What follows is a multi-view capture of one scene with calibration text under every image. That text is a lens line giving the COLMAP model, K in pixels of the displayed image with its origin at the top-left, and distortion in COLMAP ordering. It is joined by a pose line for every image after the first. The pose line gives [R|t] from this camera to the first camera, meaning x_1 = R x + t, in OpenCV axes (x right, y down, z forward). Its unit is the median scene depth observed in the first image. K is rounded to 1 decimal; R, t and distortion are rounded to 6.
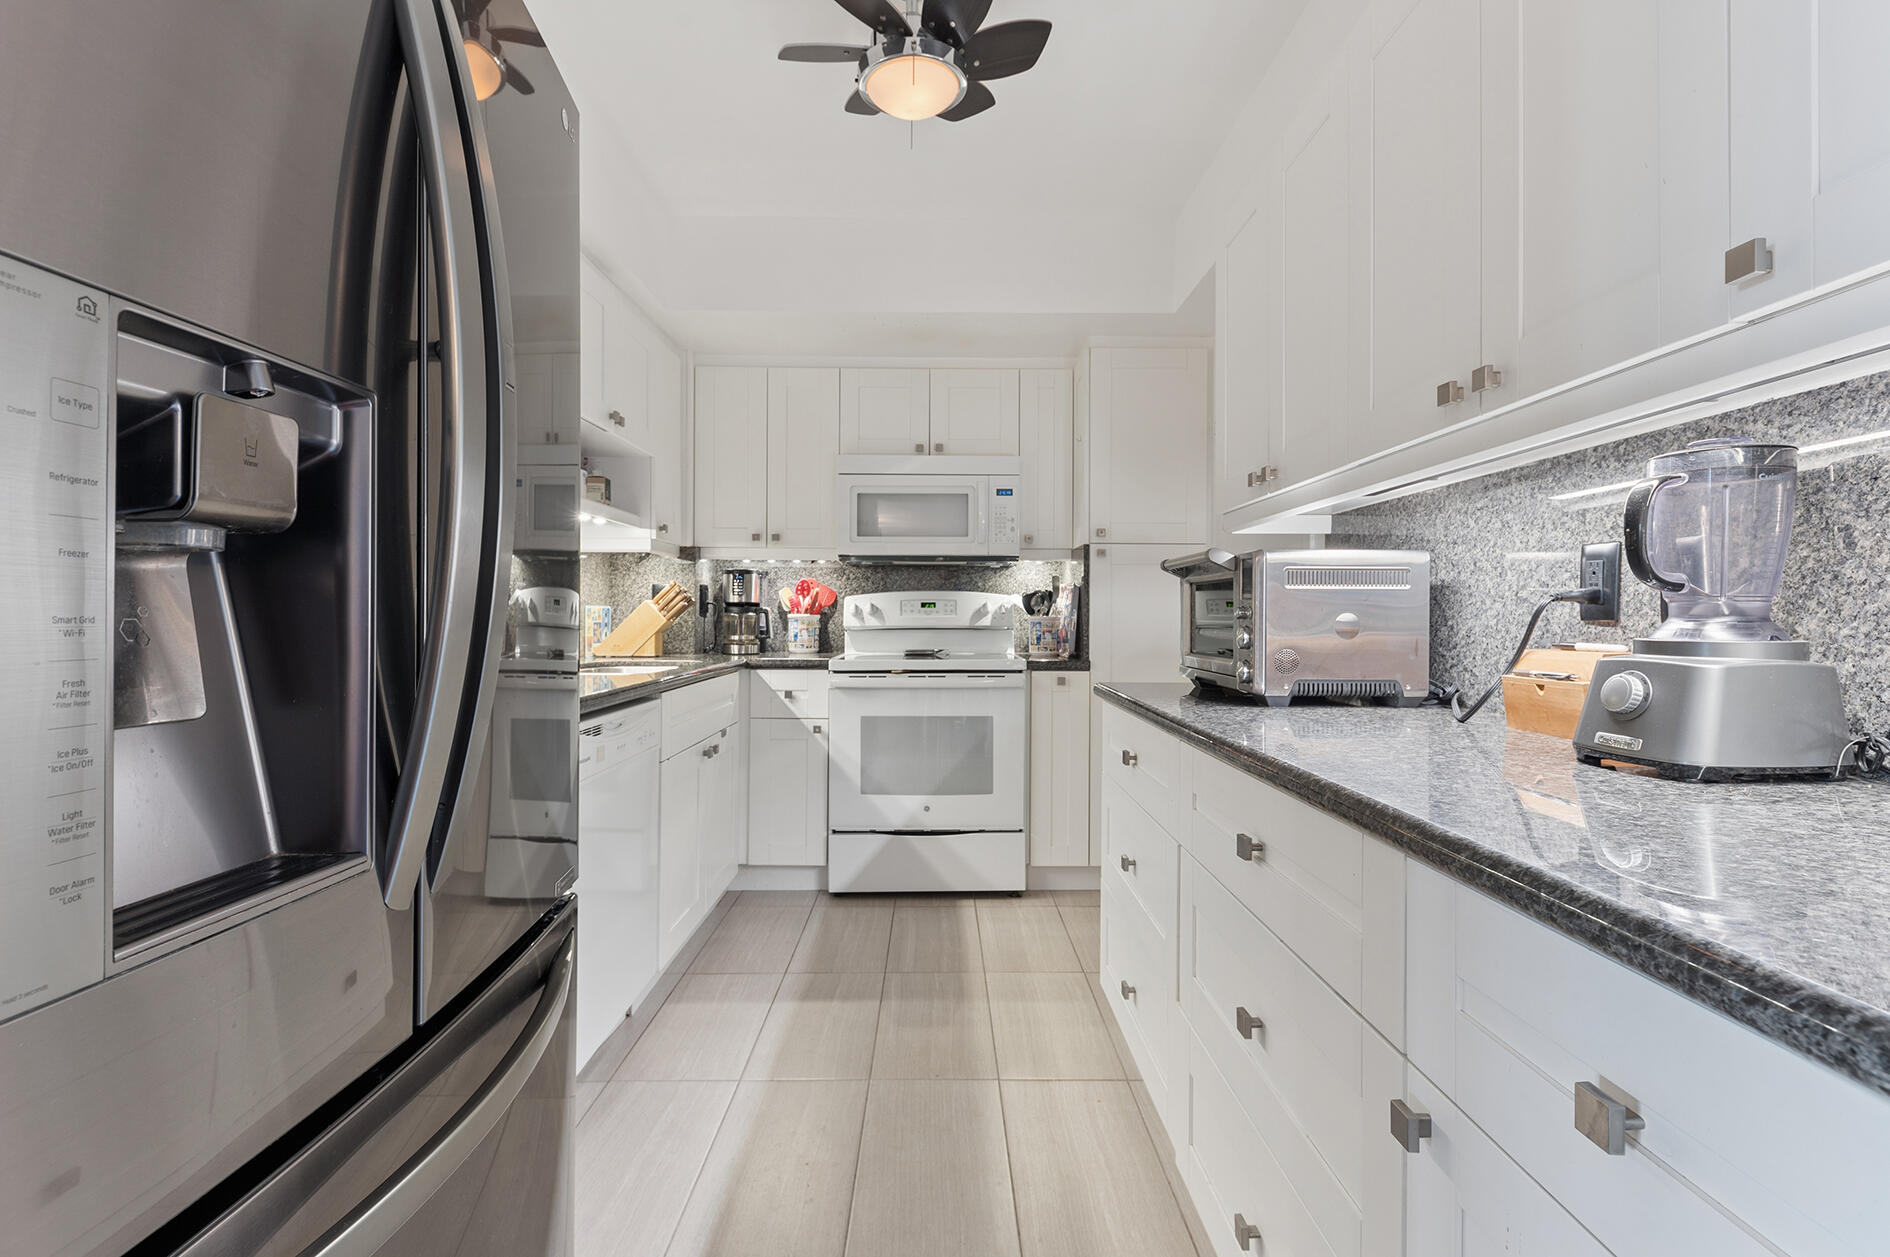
lens RADIAL K [[903.0, 0, 945.0], [0, 903.0, 628.5], [0, 0, 1]] dist [0.000269, 0.000057]
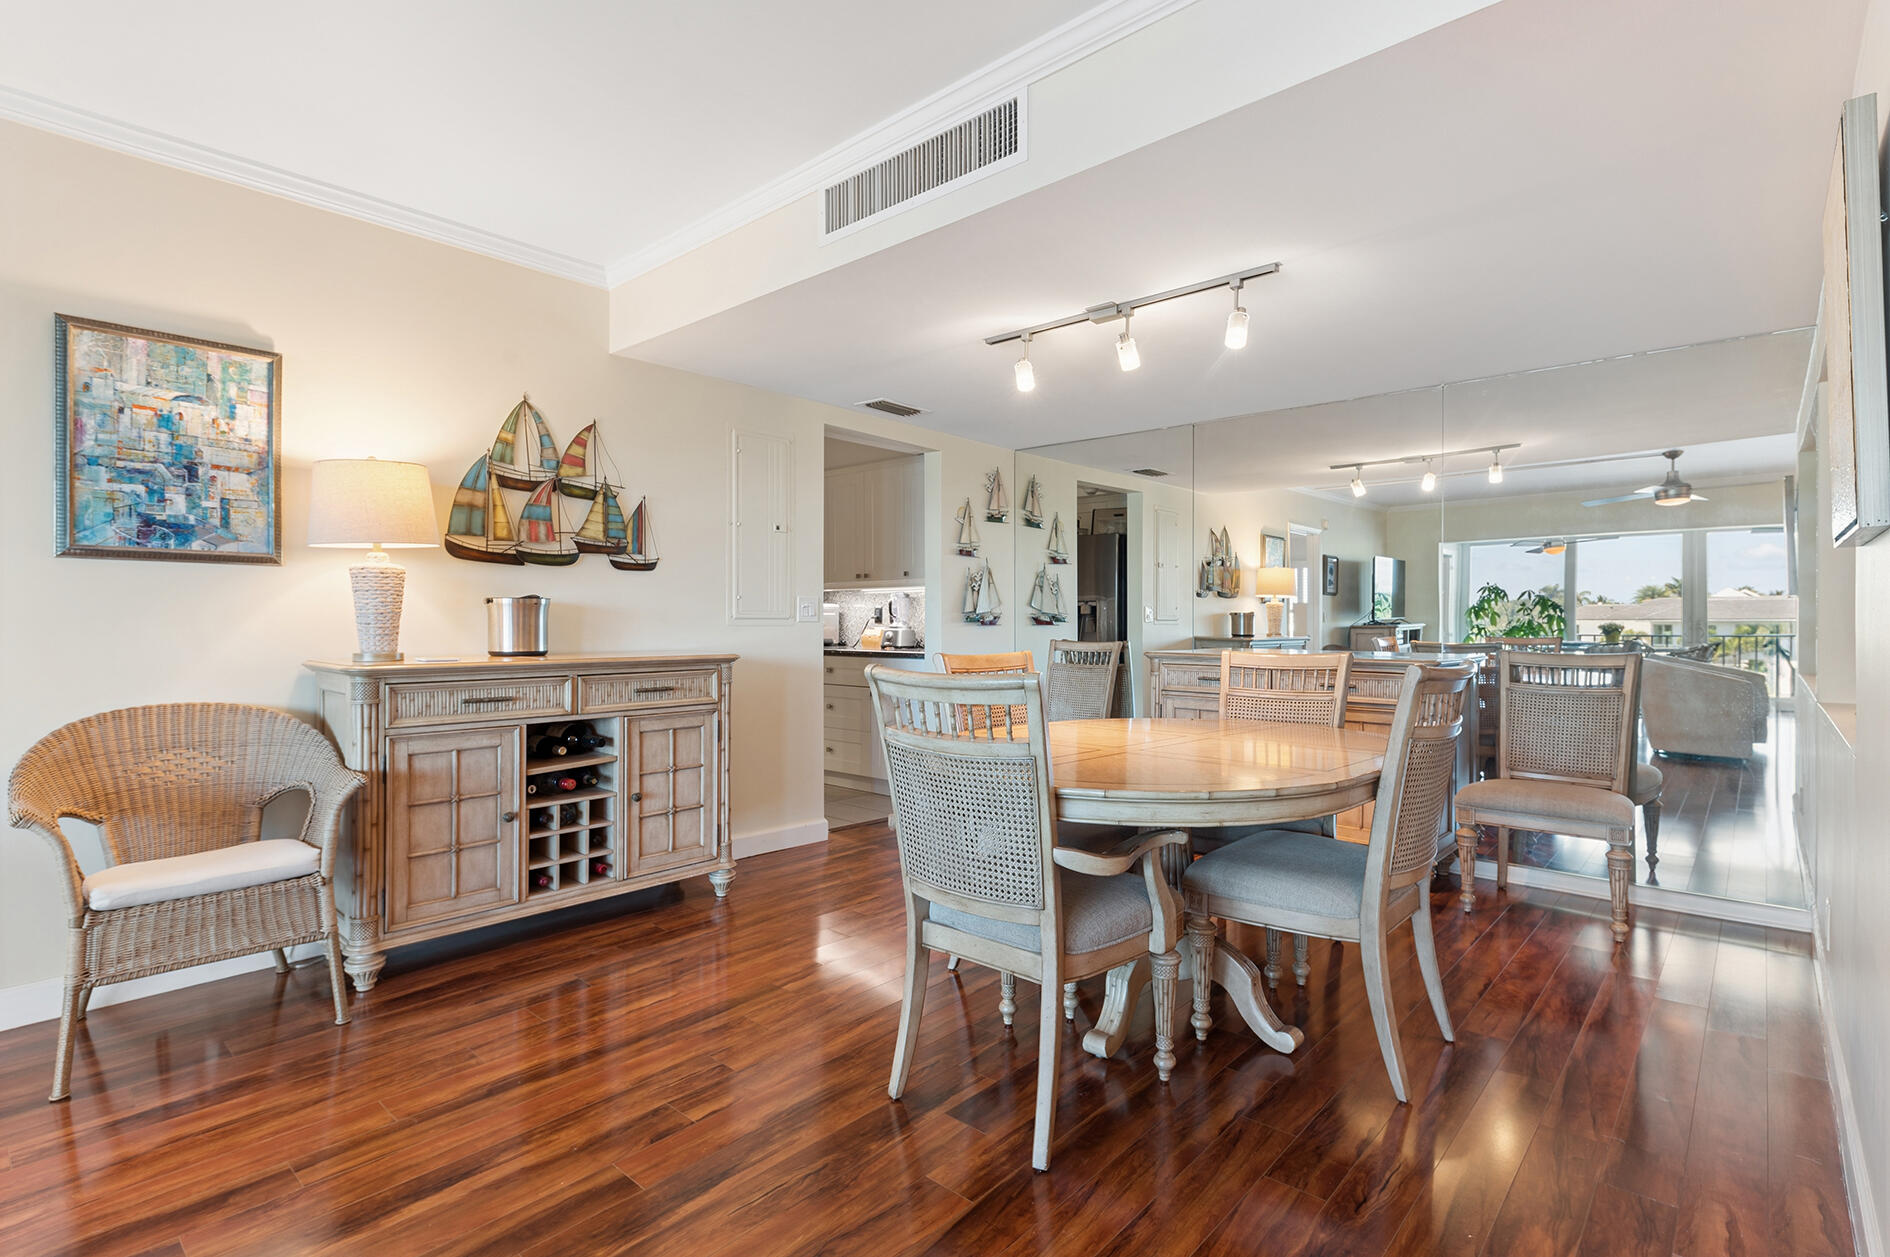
lens RADIAL K [[903.0, 0, 945.0], [0, 903.0, 628.5], [0, 0, 1]] dist [0.000269, 0.000057]
pose [[0.676806, -0.003759, 0.736152, -2.886380], [0.008547, 0.999960, -0.002752, 0.045264], [-0.736112, 0.008155, 0.676811, -2.812086]]
